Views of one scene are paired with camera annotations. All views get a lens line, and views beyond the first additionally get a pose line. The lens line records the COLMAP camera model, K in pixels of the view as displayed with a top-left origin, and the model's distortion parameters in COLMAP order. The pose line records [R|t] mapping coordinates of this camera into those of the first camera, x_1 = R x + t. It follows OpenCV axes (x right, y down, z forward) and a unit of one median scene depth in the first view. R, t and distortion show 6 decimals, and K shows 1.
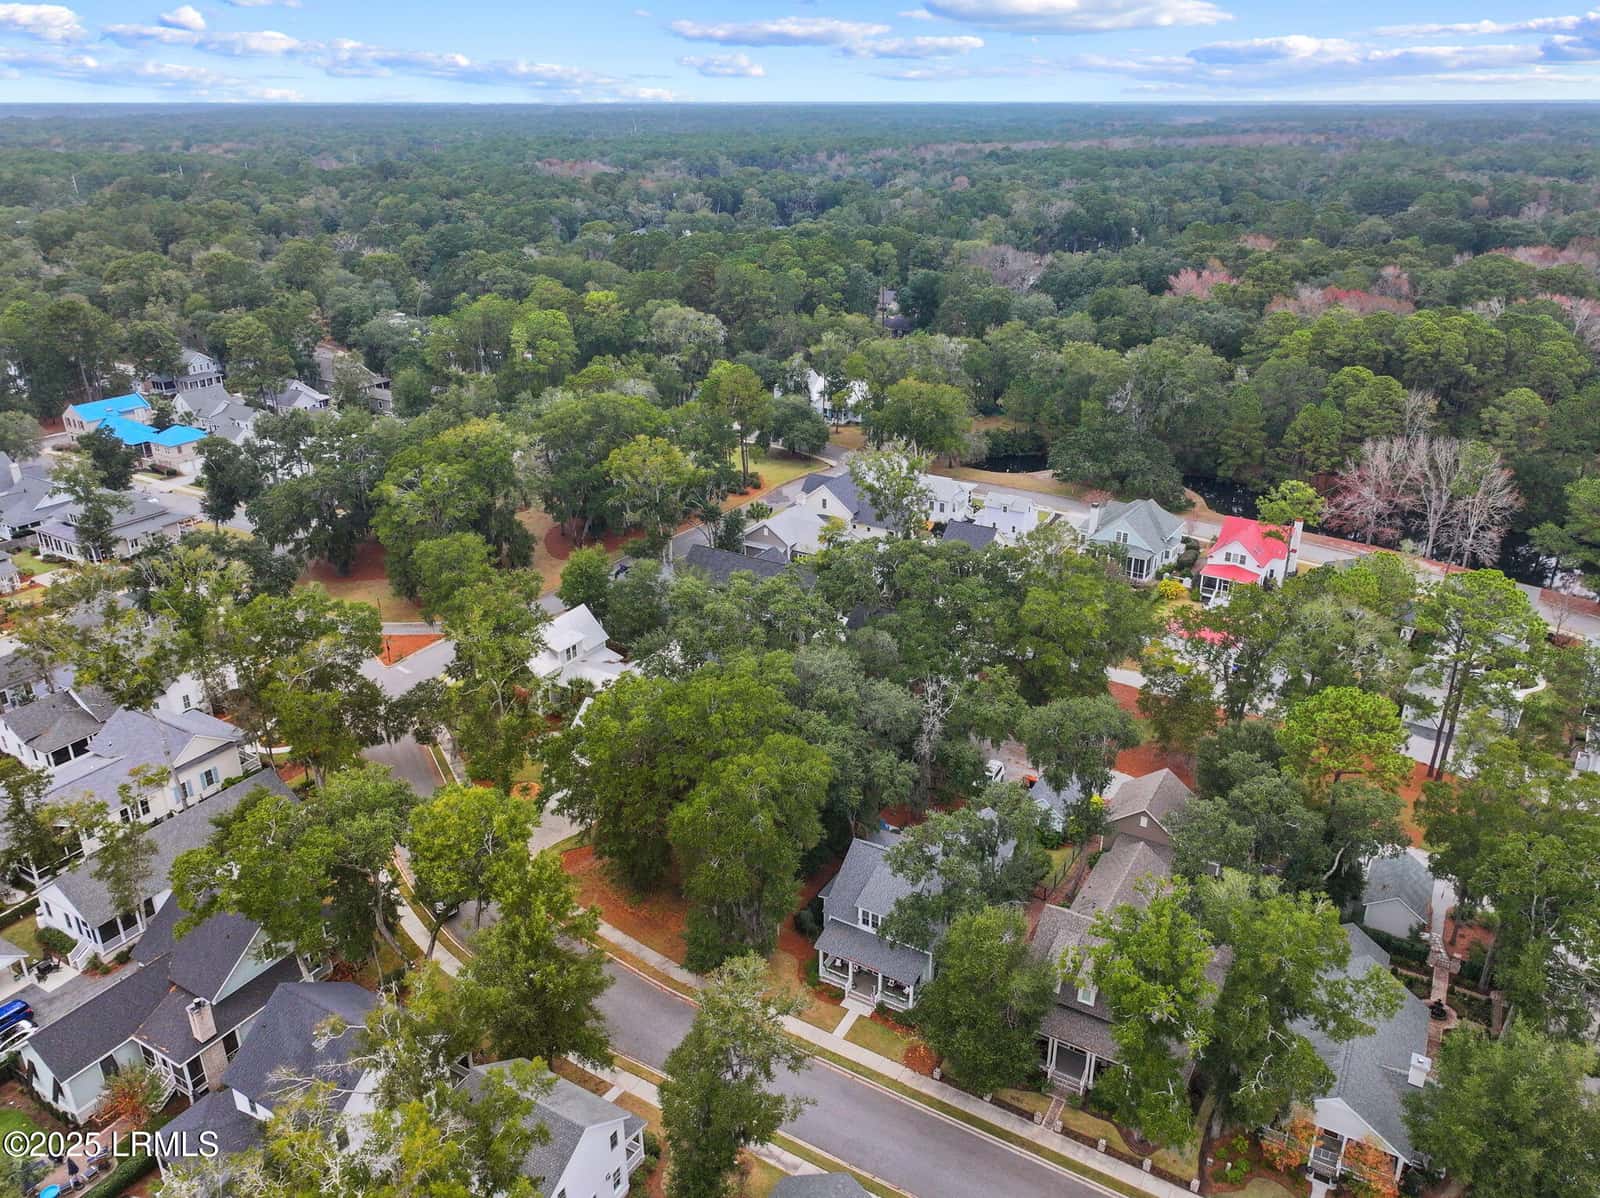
lens RADIAL K [[1162.9, 0, 802.5], [0, 1162.9, 597.5], [0, 0, 1]] dist [-0.001714, -0.008627]
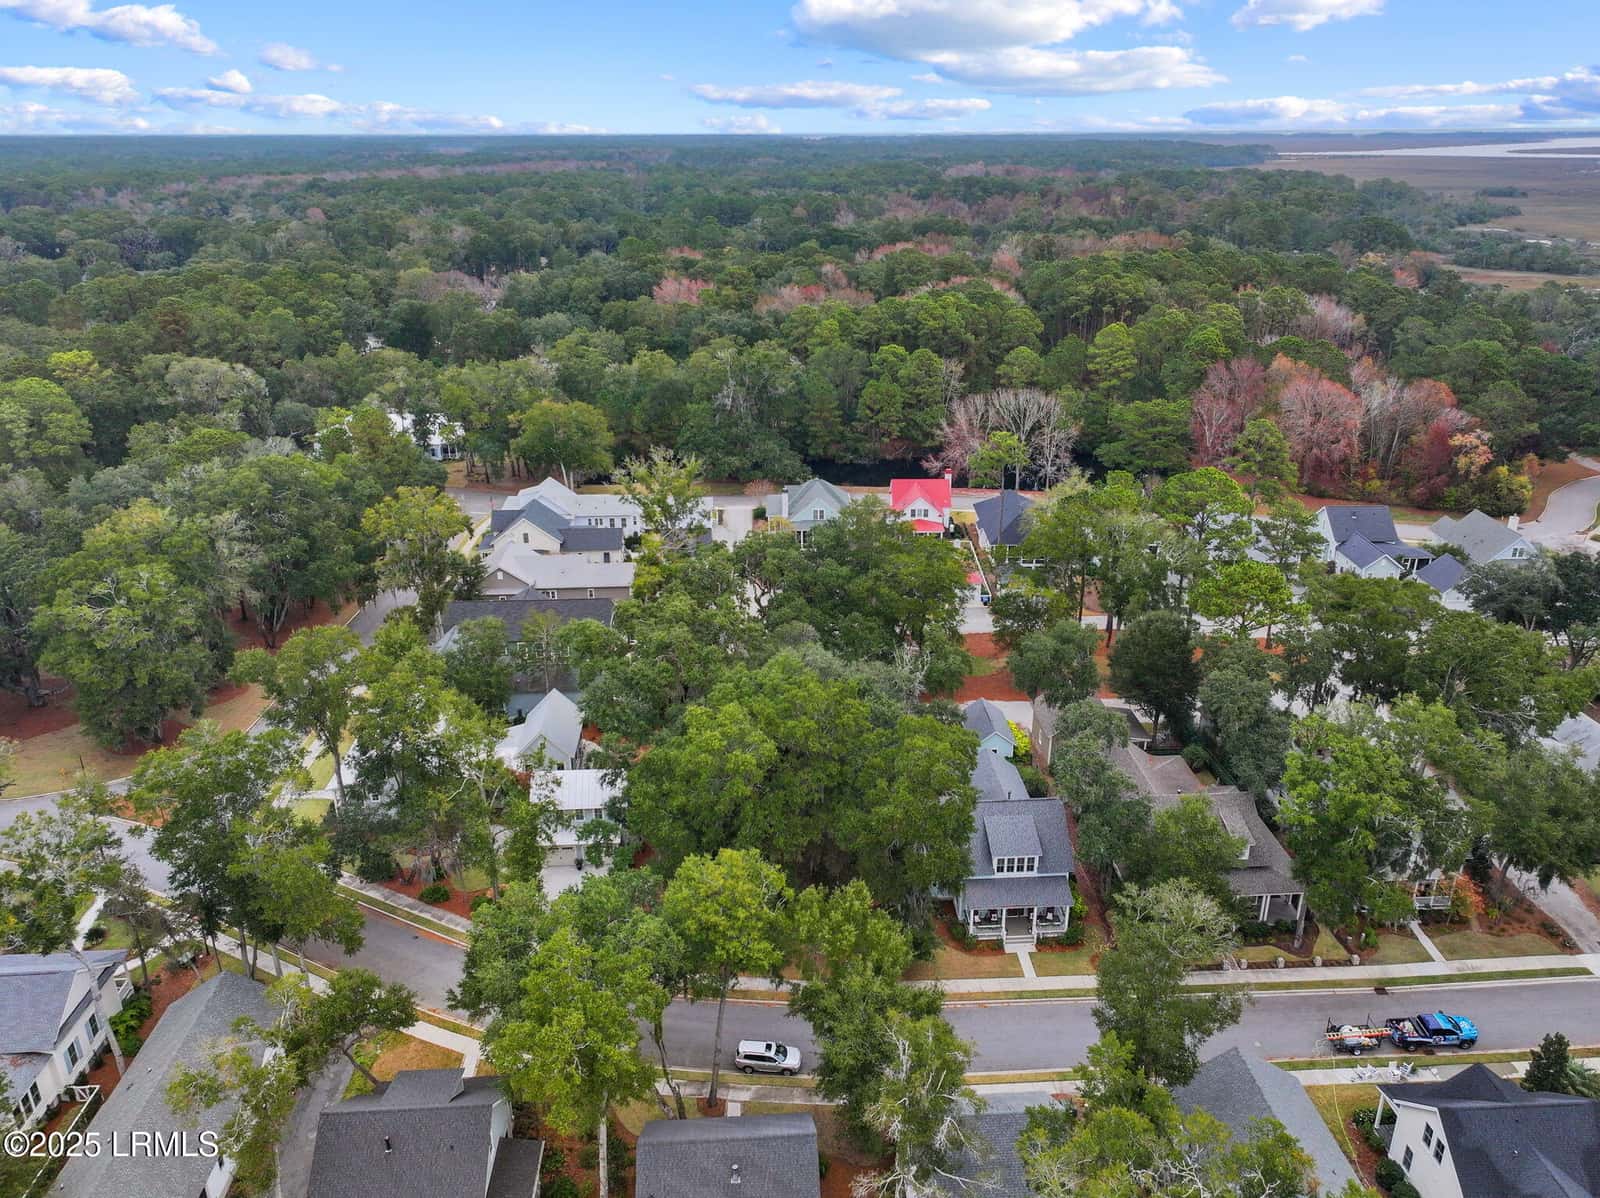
lens RADIAL K [[1158.0, 0, 805.2], [0, 1158.0, 596.5], [0, 0, 1]] dist [0.001960, -0.001114]
pose [[0.829026, -0.210420, 0.518111, -0.317138], [0.222483, 0.974131, 0.039631, -0.023569], [-0.513047, 0.082416, 0.854395, 0.093907]]
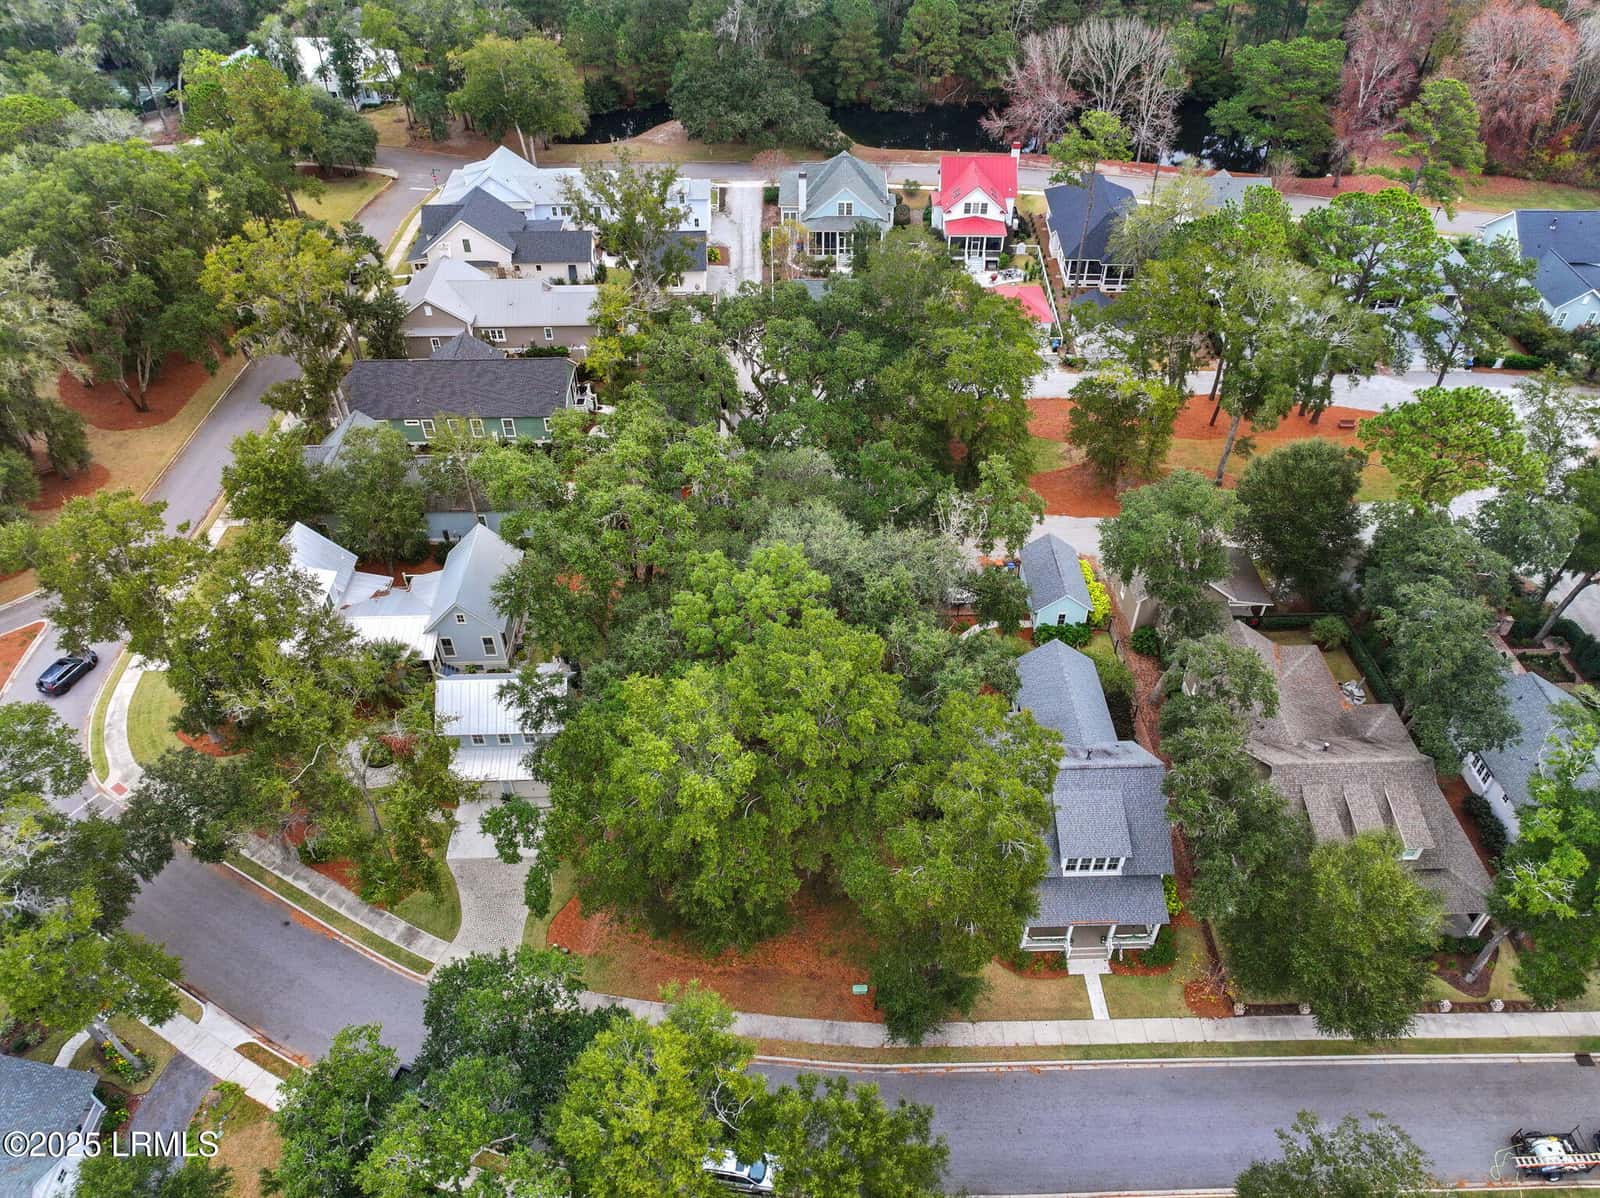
lens RADIAL K [[1128.2, 0, 806.6], [0, 1128.2, 592.4], [0, 0, 1]] dist [-0.010367, 0.025695]
pose [[0.845871, -0.355687, 0.397478, -0.175013], [0.211769, 0.907895, 0.361774, -0.103080], [-0.489547, -0.221841, 0.843286, 0.271581]]
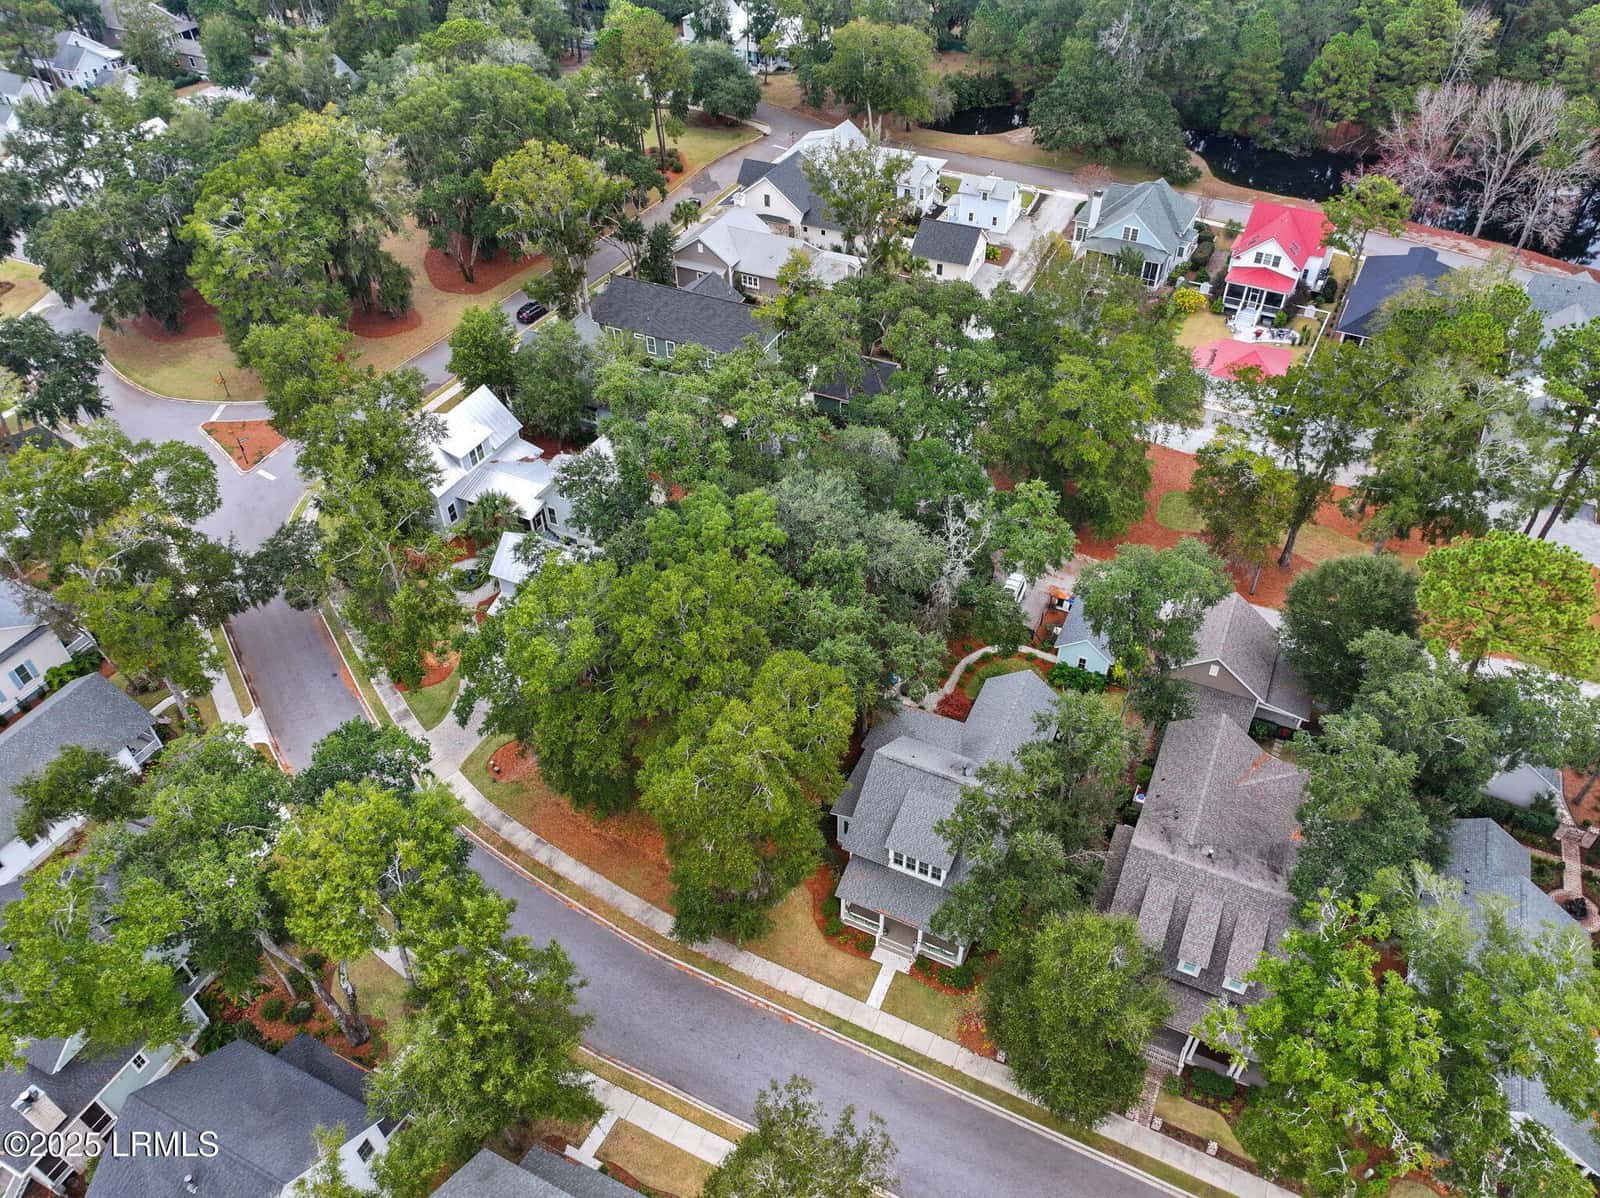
lens RADIAL K [[1128.2, 0, 806.6], [0, 1128.2, 592.4], [0, 0, 1]] dist [-0.010367, 0.025695]
pose [[0.995733, -0.067857, 0.062540, -0.023810], [0.044526, 0.946887, 0.318468, -0.077927], [-0.080828, -0.314324, 0.945868, 0.181294]]
